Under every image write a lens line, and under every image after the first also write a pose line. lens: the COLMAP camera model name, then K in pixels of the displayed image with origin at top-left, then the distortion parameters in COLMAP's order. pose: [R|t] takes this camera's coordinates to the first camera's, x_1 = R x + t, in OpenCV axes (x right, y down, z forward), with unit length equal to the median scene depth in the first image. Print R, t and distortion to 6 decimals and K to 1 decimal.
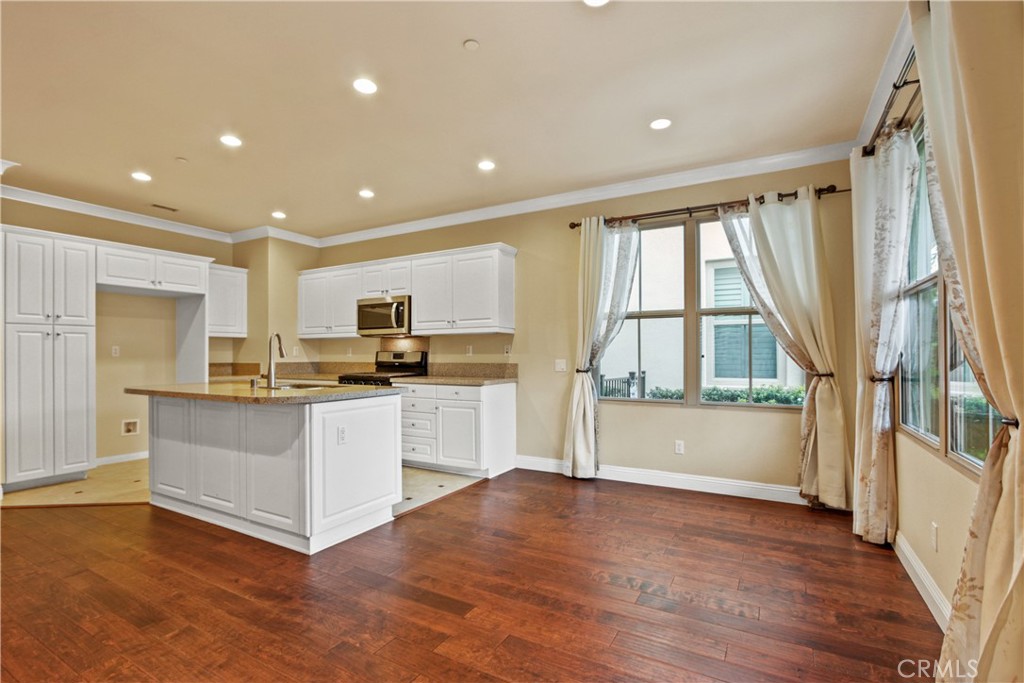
lens RADIAL K [[476.7, 0, 515.1], [0, 476.7, 347.8], [0, 0, 1]] dist [-0.006459, 0.001960]
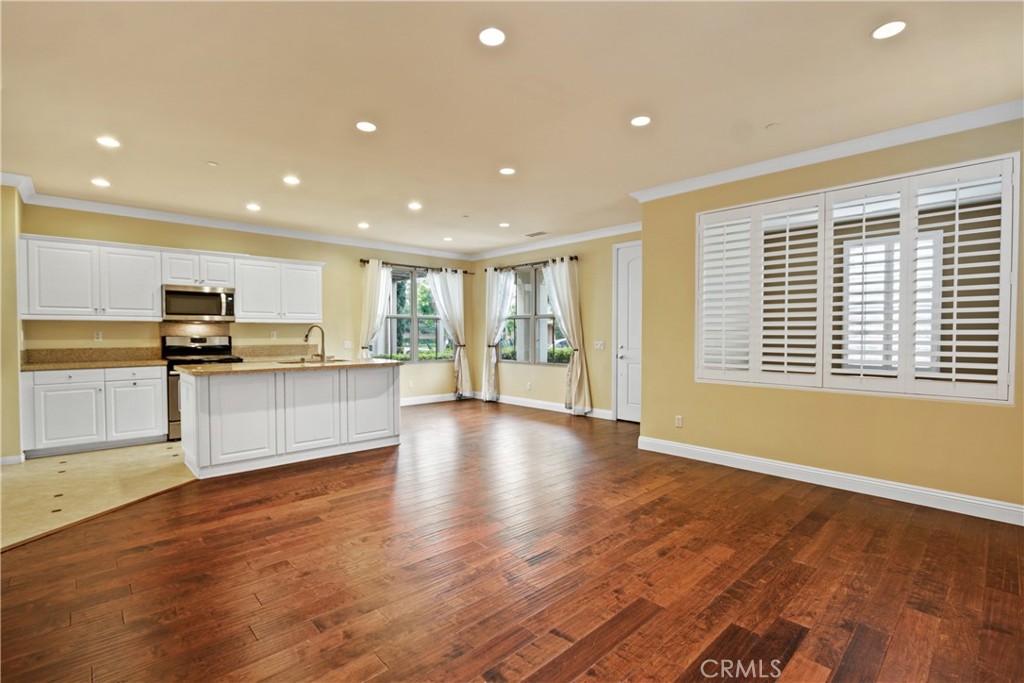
lens RADIAL K [[476.7, 0, 507.2], [0, 476.7, 341.5], [0, 0, 1]] dist [-0.006459, 0.001960]
pose [[0.308389, -0.011081, 0.951196, -1.311044], [-0.009600, 0.999845, 0.014760, -0.003649], [-0.951212, -0.013683, 0.308235, 0.004408]]
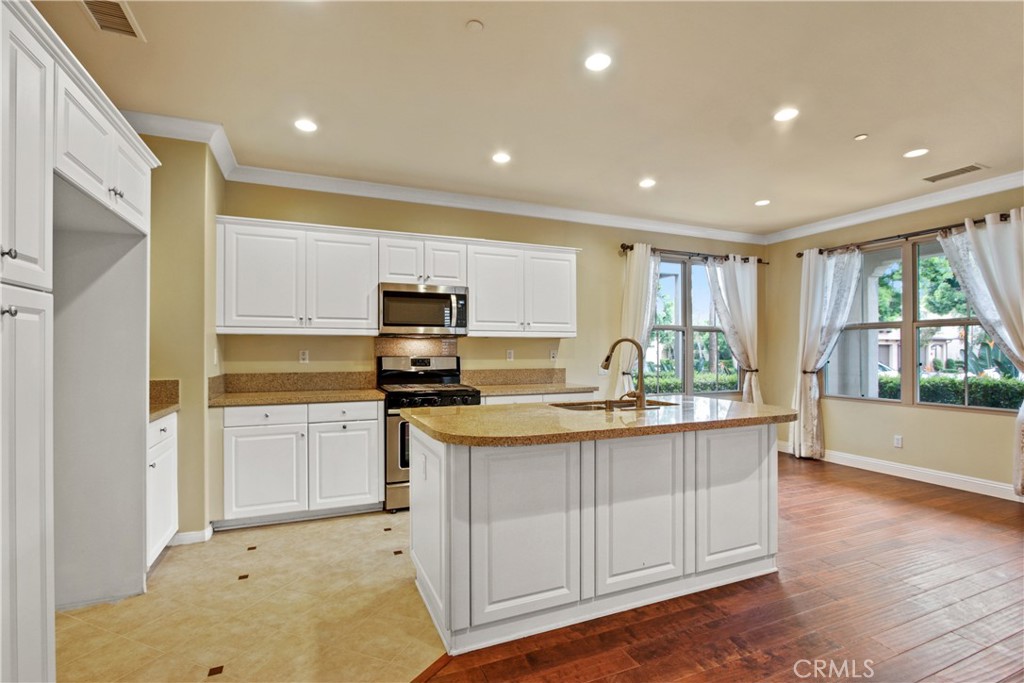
lens RADIAL K [[476.7, 0, 505.6], [0, 476.7, 347.0], [0, 0, 1]] dist [-0.006459, 0.001960]
pose [[0.610696, 0.011943, 0.791775, -0.953924], [-0.010455, 0.999921, -0.007019, -0.004550], [-0.791796, -0.003991, 0.610773, 0.530415]]
